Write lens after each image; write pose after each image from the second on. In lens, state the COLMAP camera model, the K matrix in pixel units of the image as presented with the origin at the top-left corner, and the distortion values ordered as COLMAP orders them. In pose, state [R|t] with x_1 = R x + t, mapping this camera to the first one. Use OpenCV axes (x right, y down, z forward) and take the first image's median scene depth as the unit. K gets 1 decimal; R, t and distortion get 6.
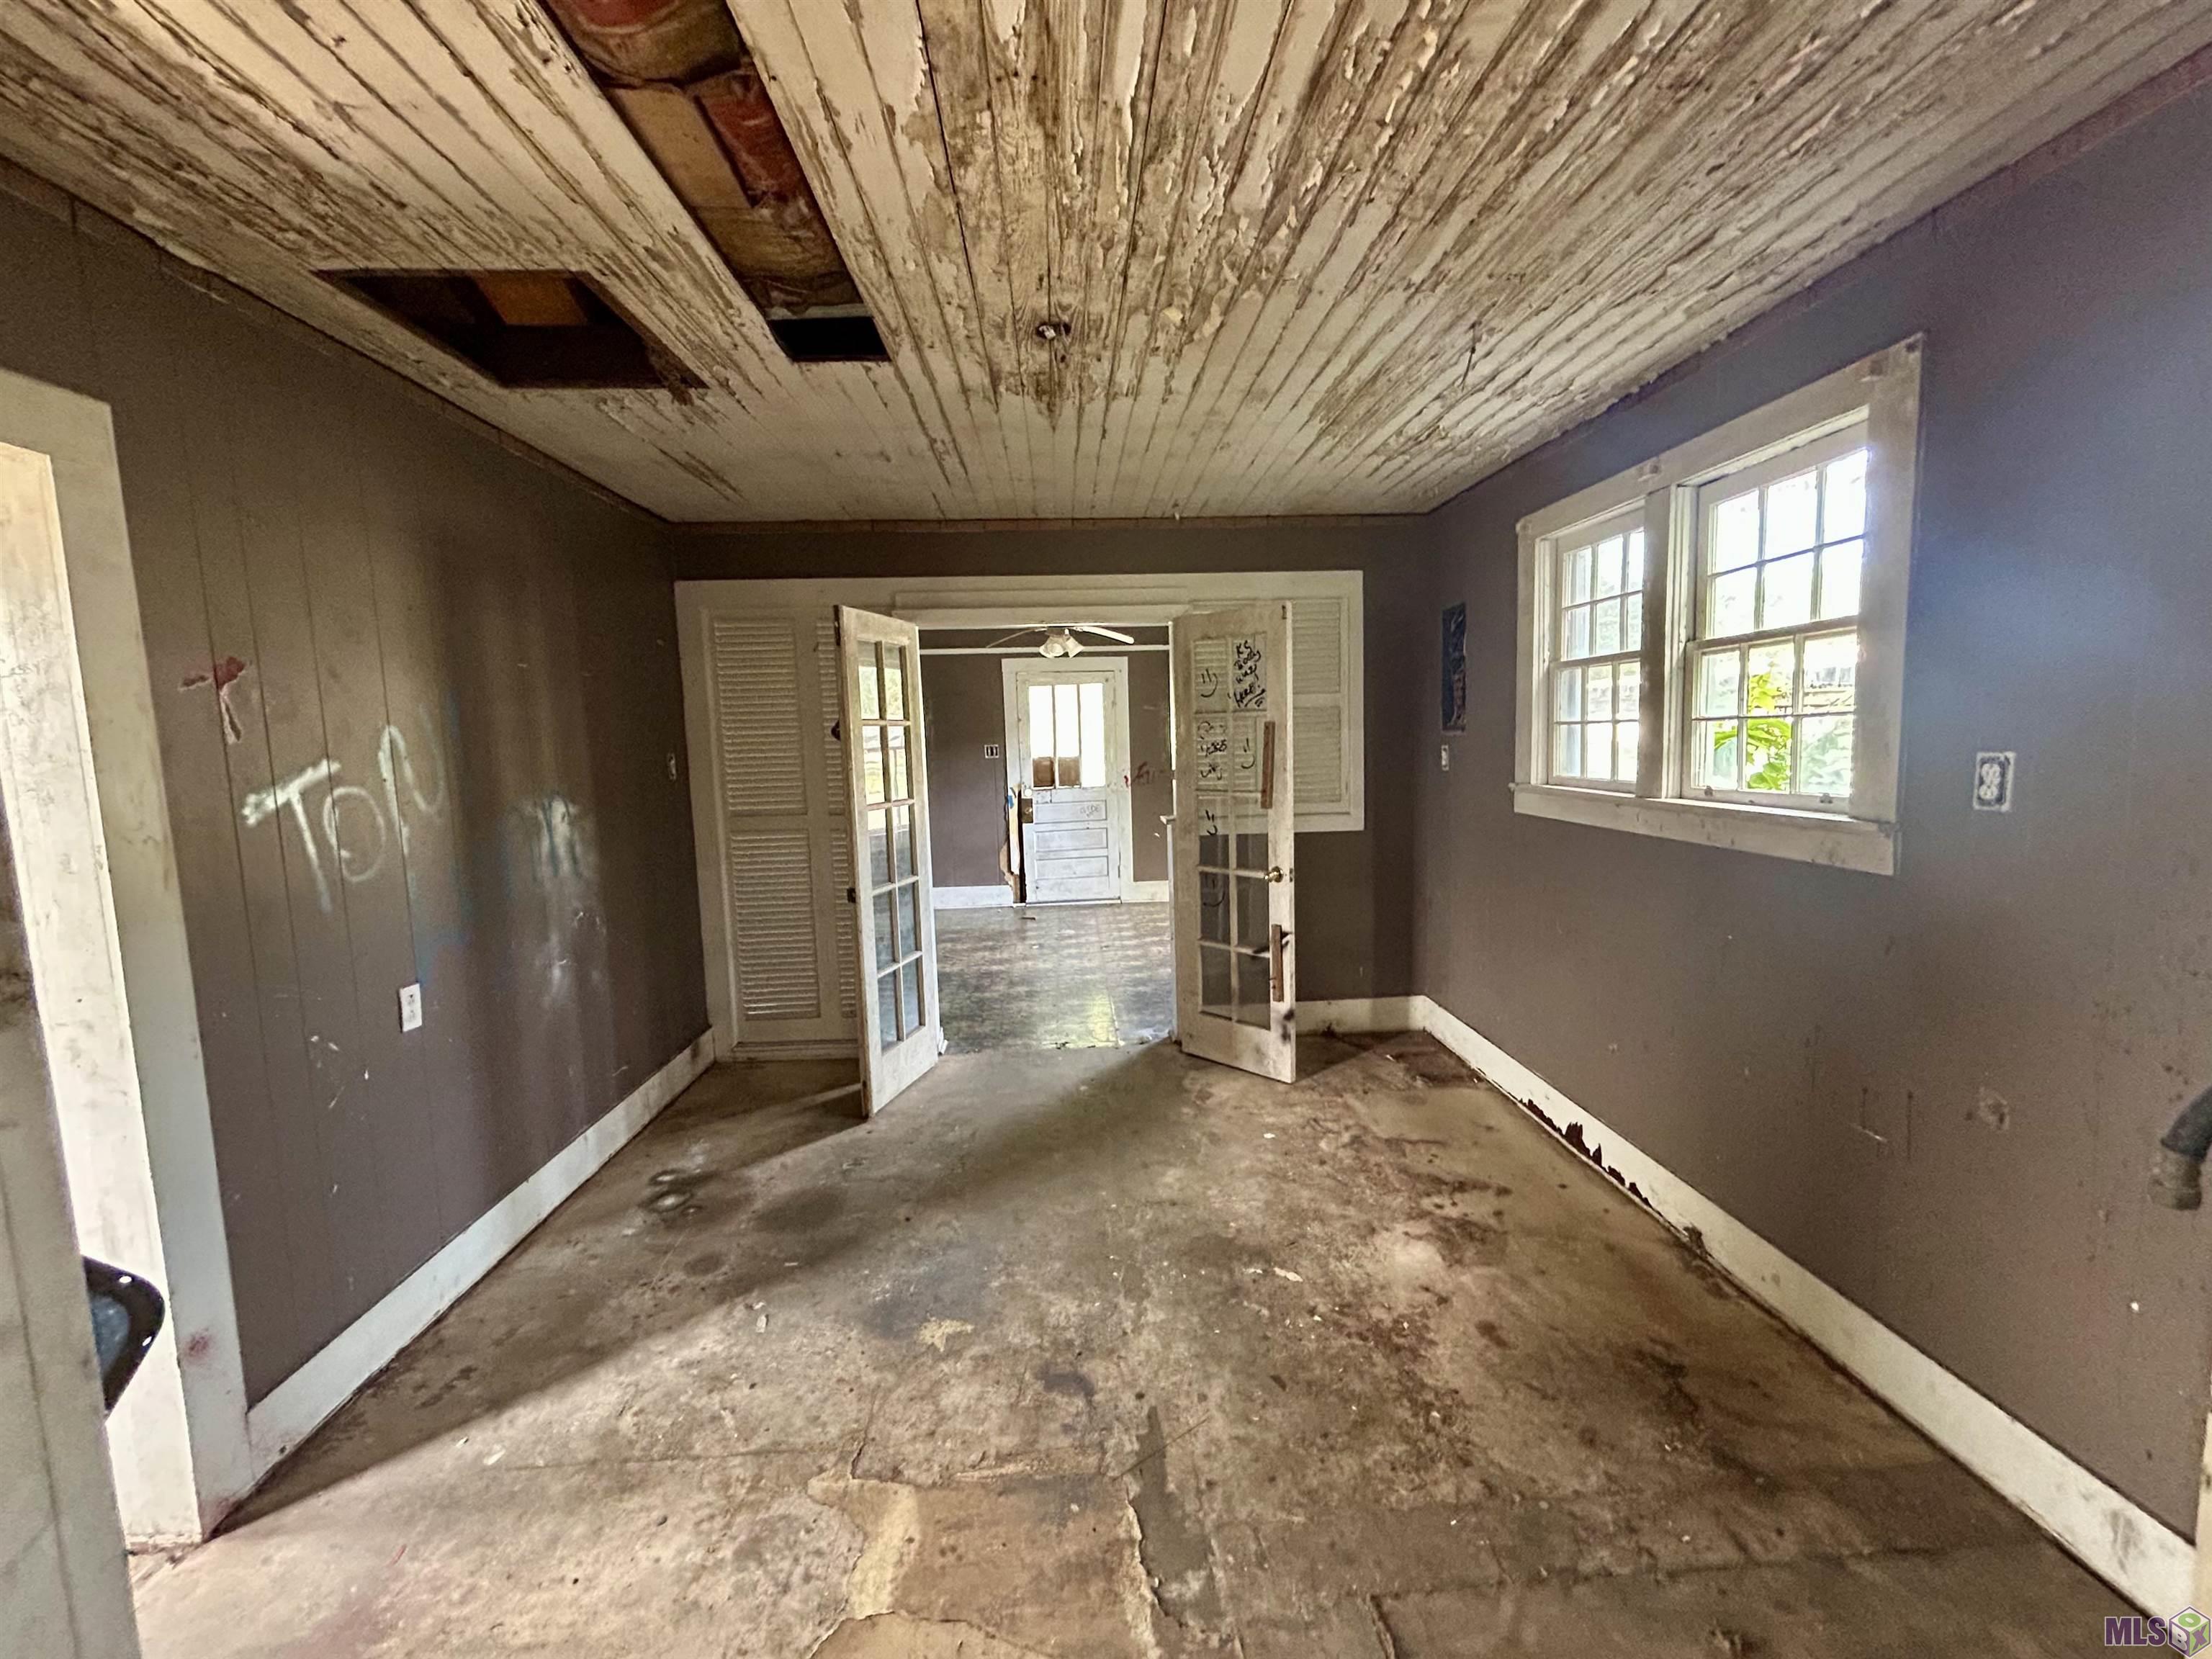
lens RADIAL K [[897.8, 0, 1110.4], [0, 897.8, 828.2], [0, 0, 1]] dist [0.001037, 0.000022]
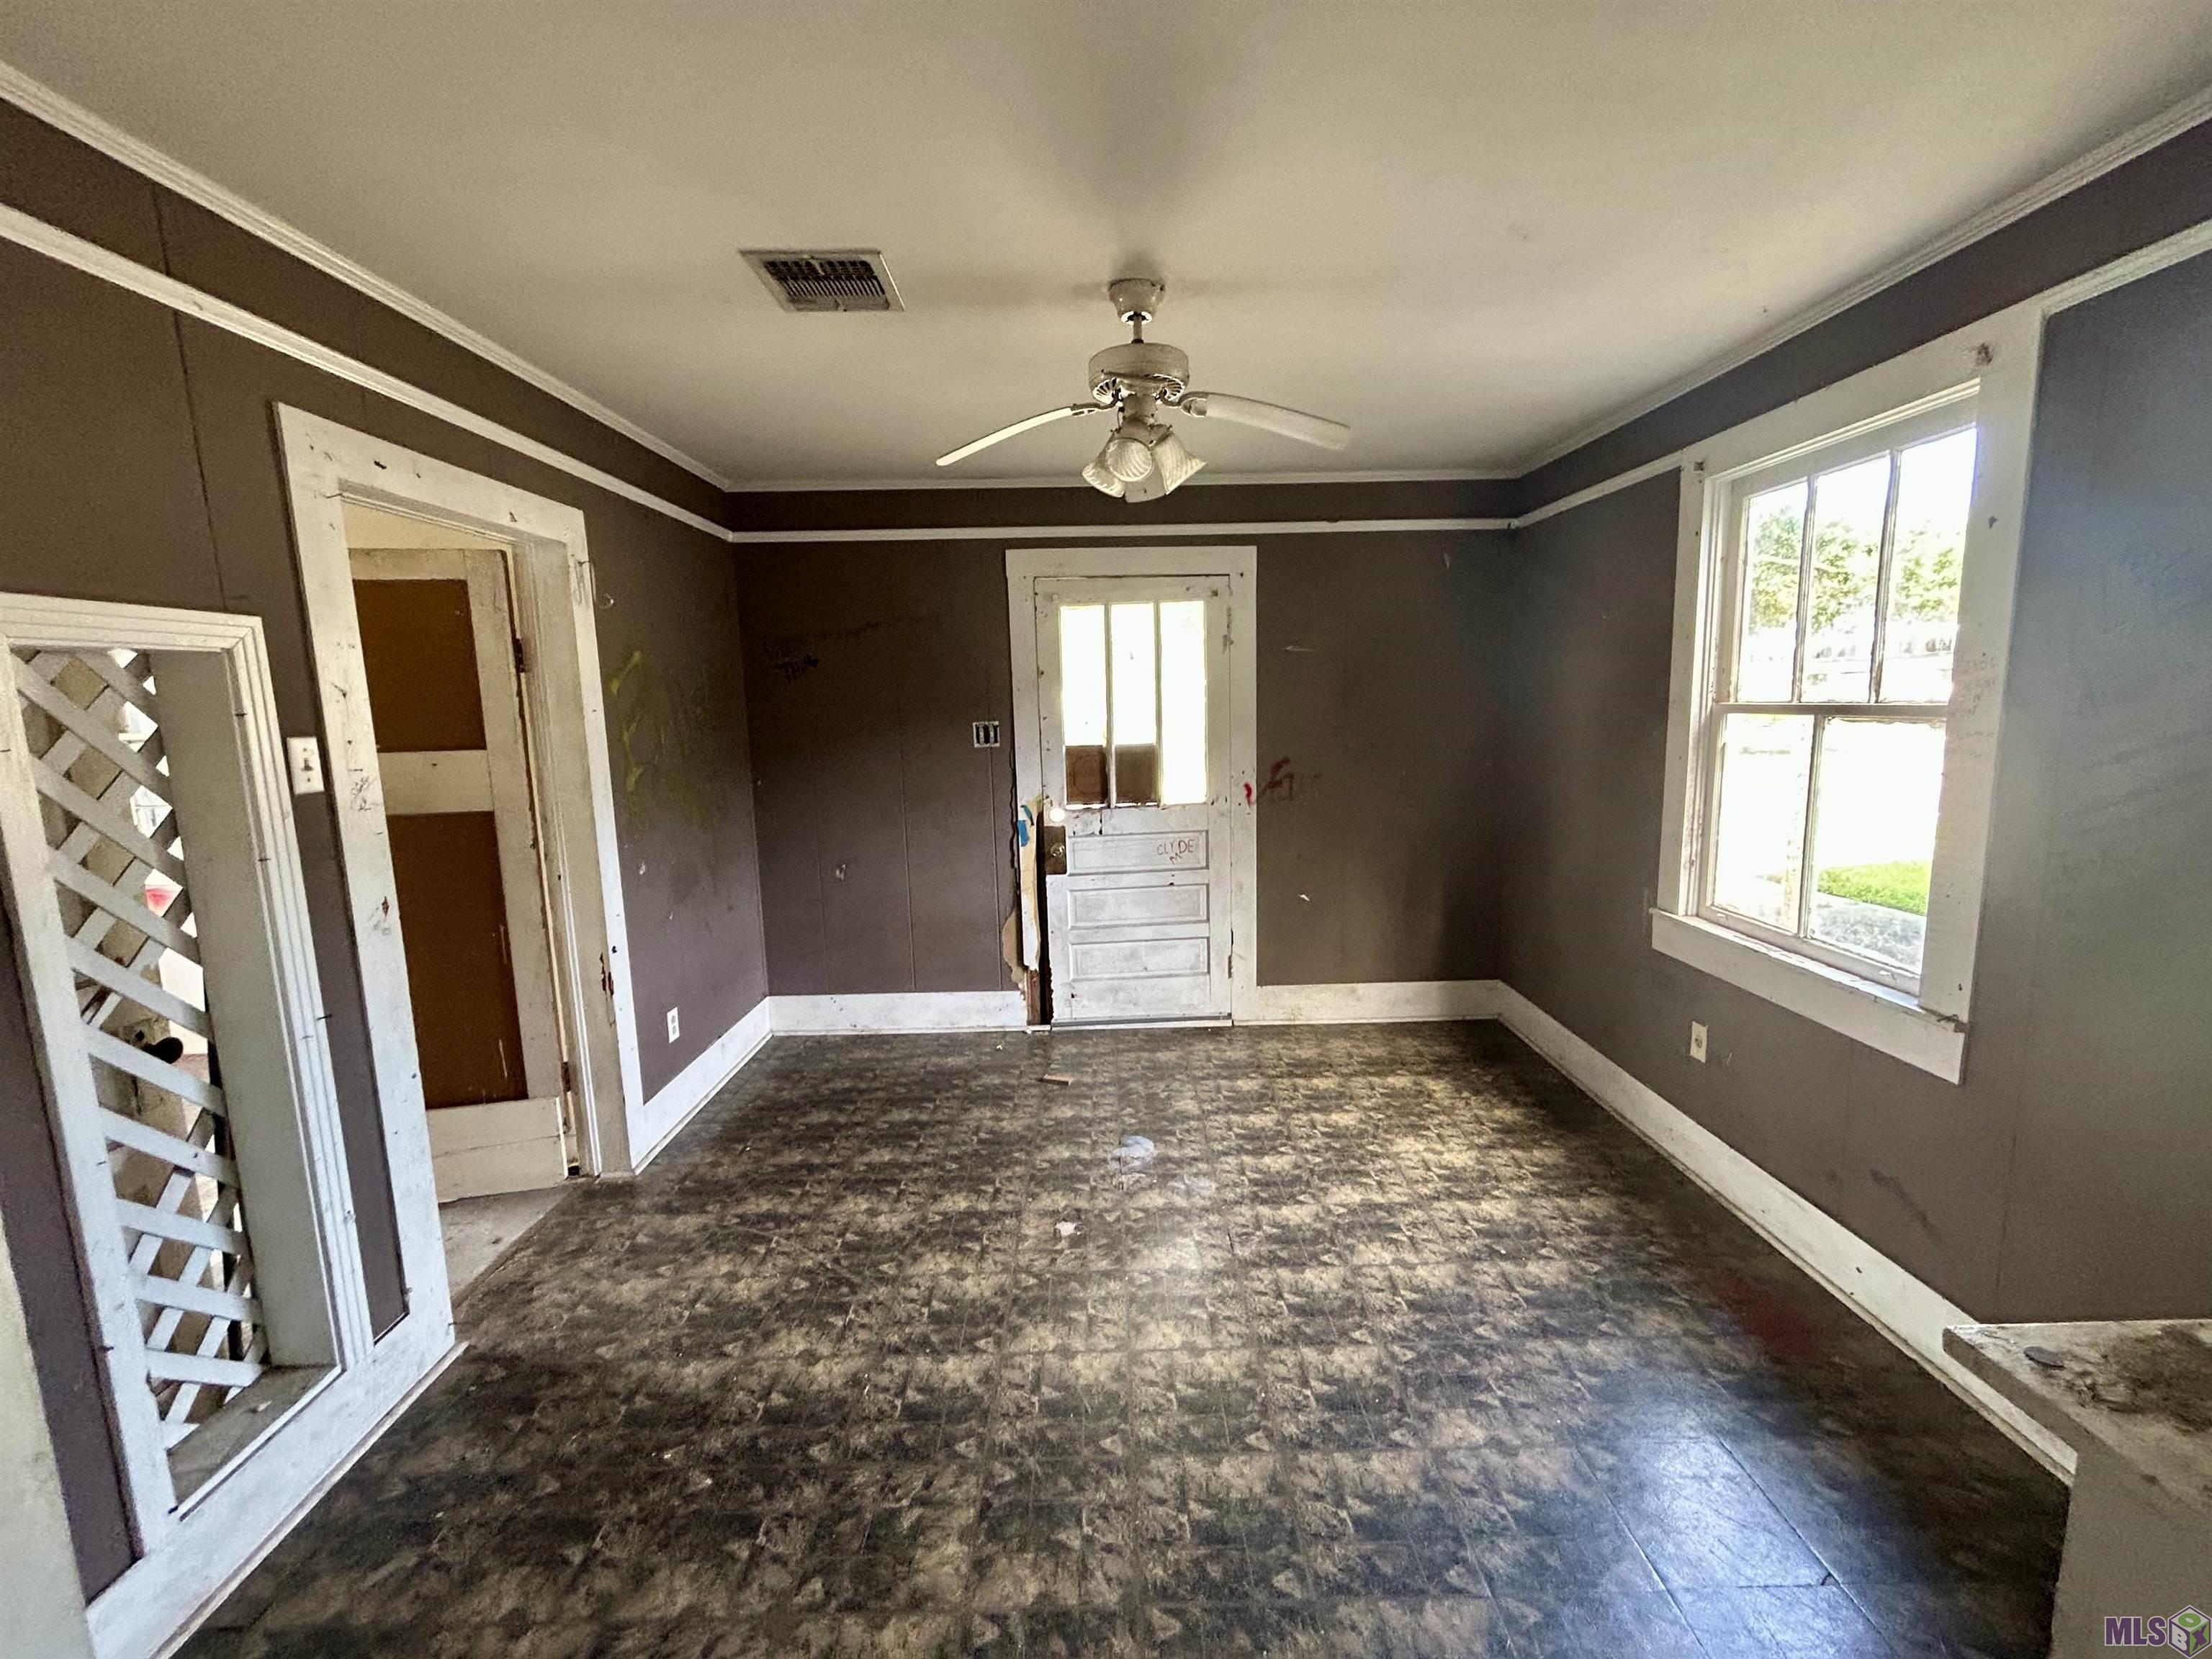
lens RADIAL K [[897.8, 0, 1110.7], [0, 897.8, 824.4], [0, 0, 1]] dist [0.001037, 0.000022]
pose [[0.999191, 0.012020, -0.038367, -0.041022], [-0.010129, 0.998742, 0.049103, -0.059590], [0.038909, -0.048674, 0.998057, 0.486081]]
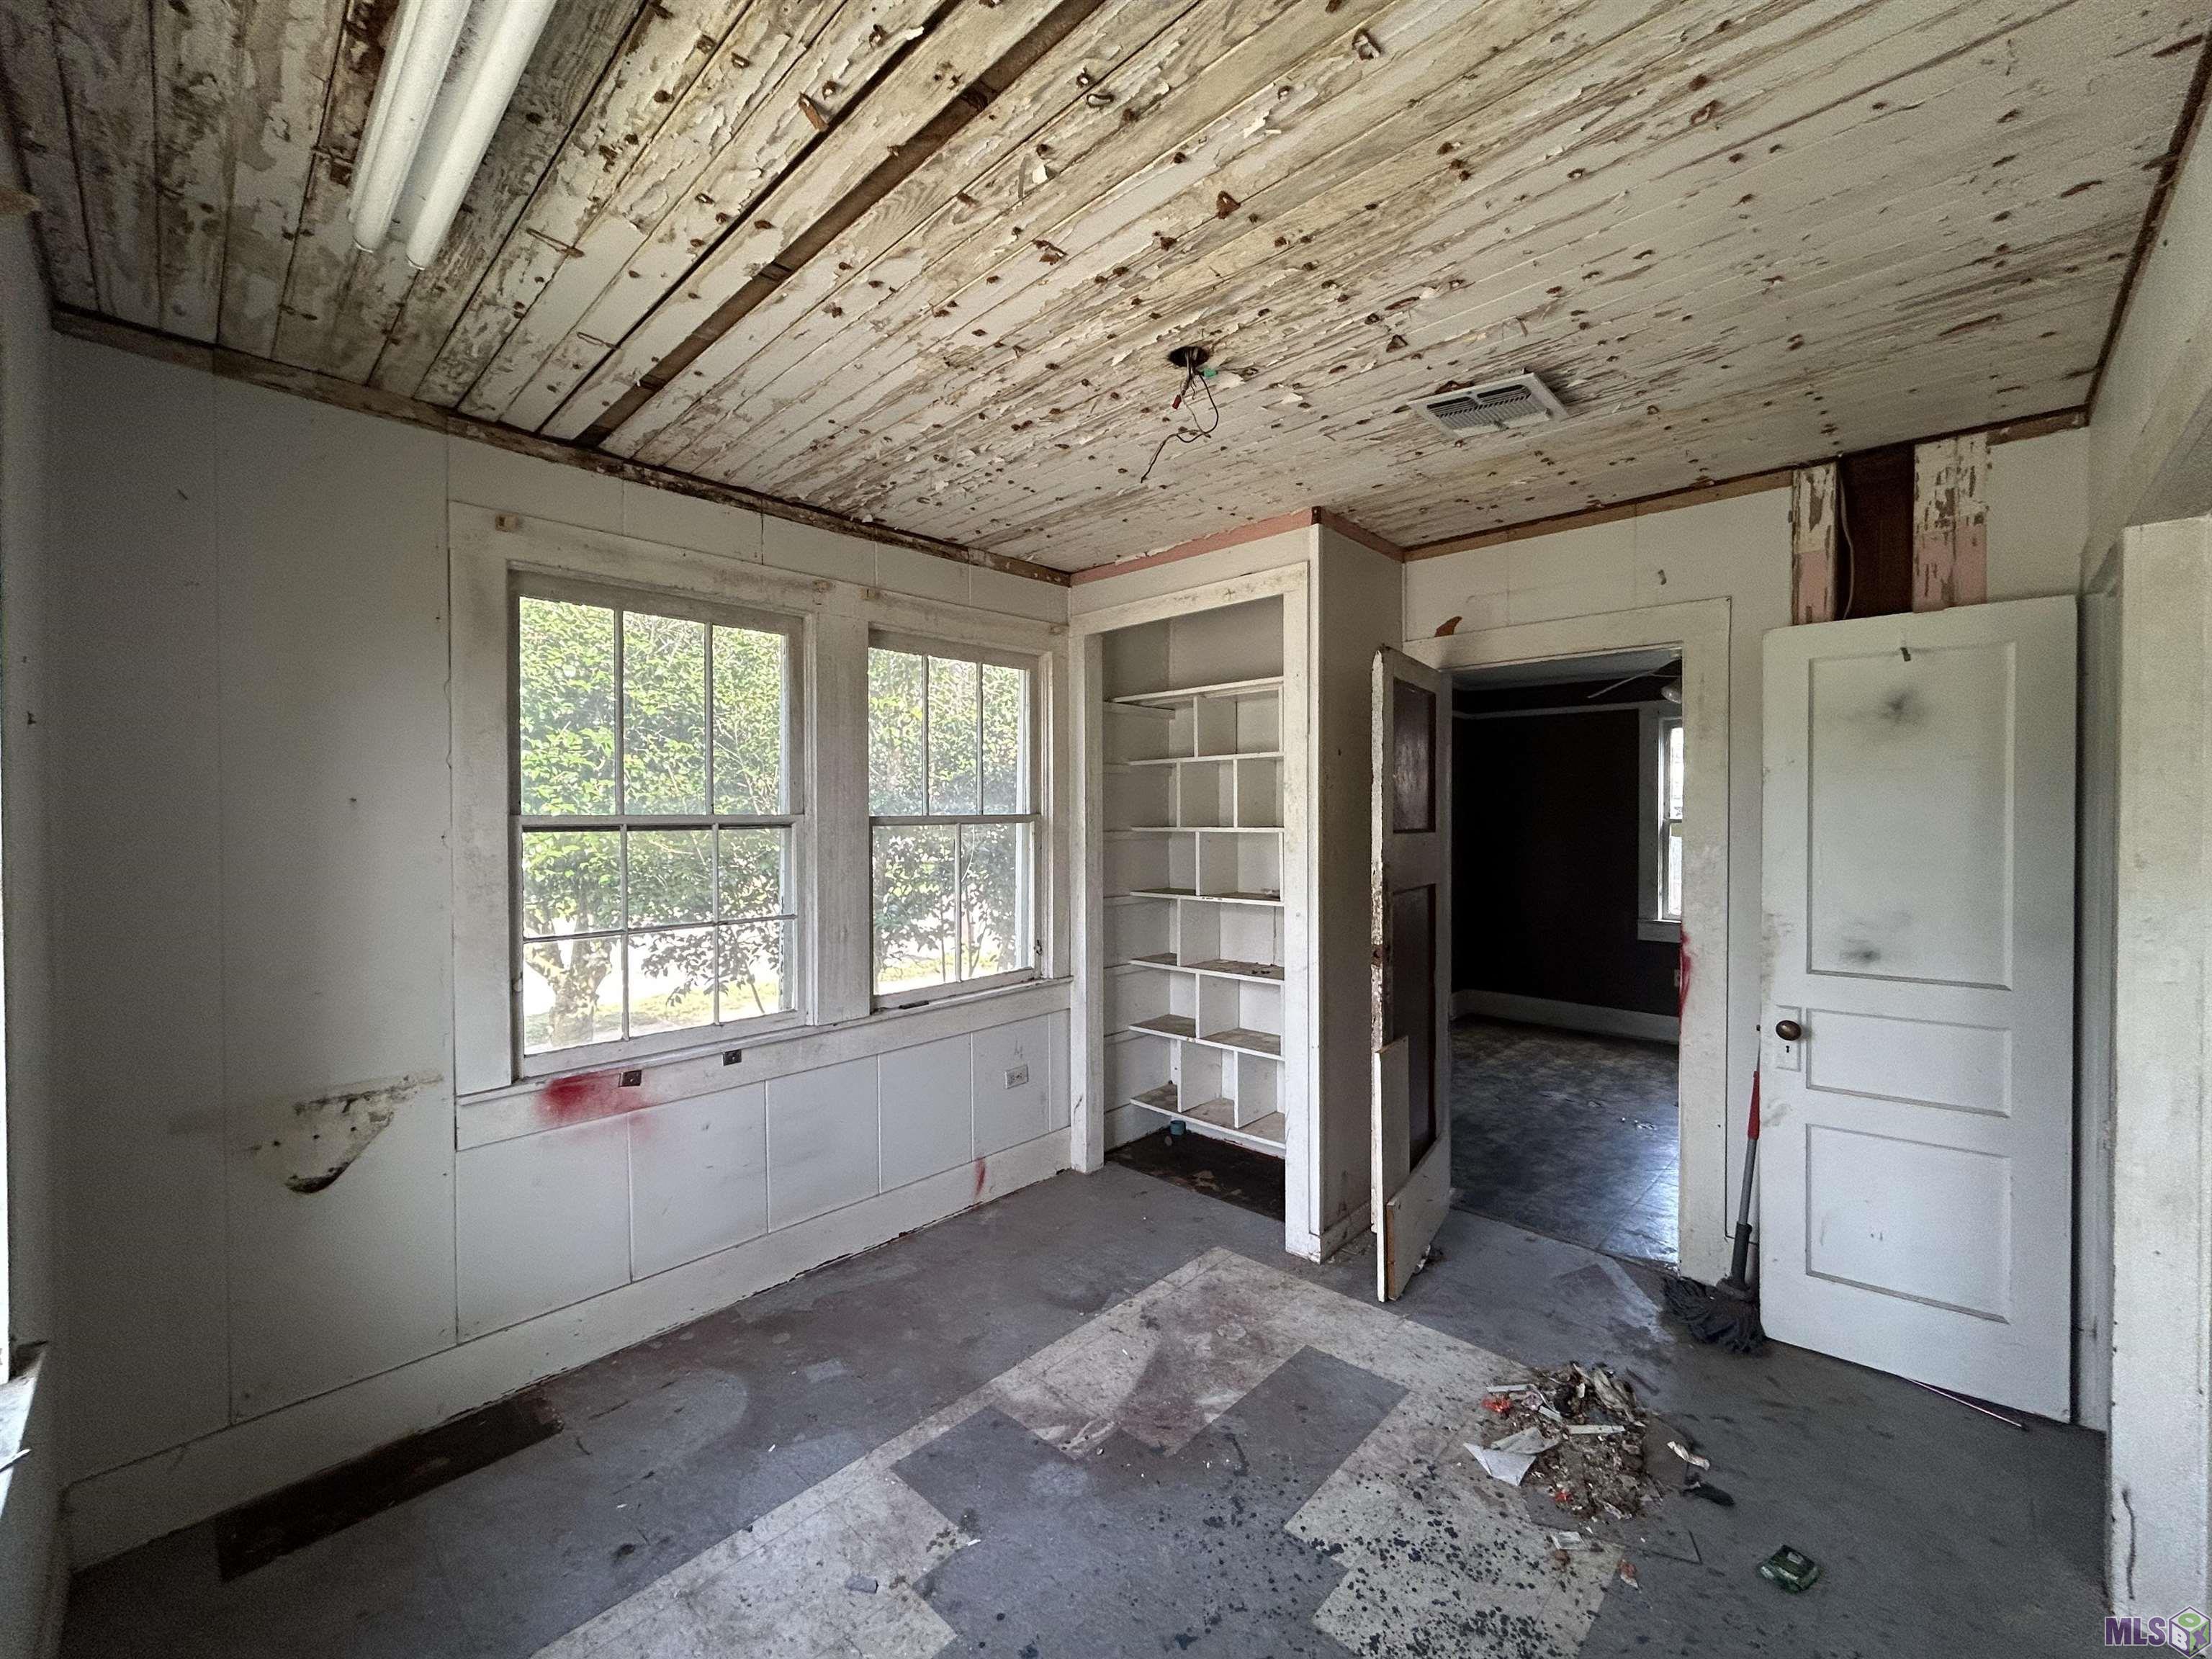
lens RADIAL K [[897.8, 0, 1106.1], [0, 897.8, 825.0], [0, 0, 1]] dist [0.001037, 0.000022]
pose [[0.731893, 0.017331, 0.681200, -0.663780], [0.051090, 0.995467, -0.080218, -0.049339], [-0.679502, 0.093513, 0.727690, 0.612320]]
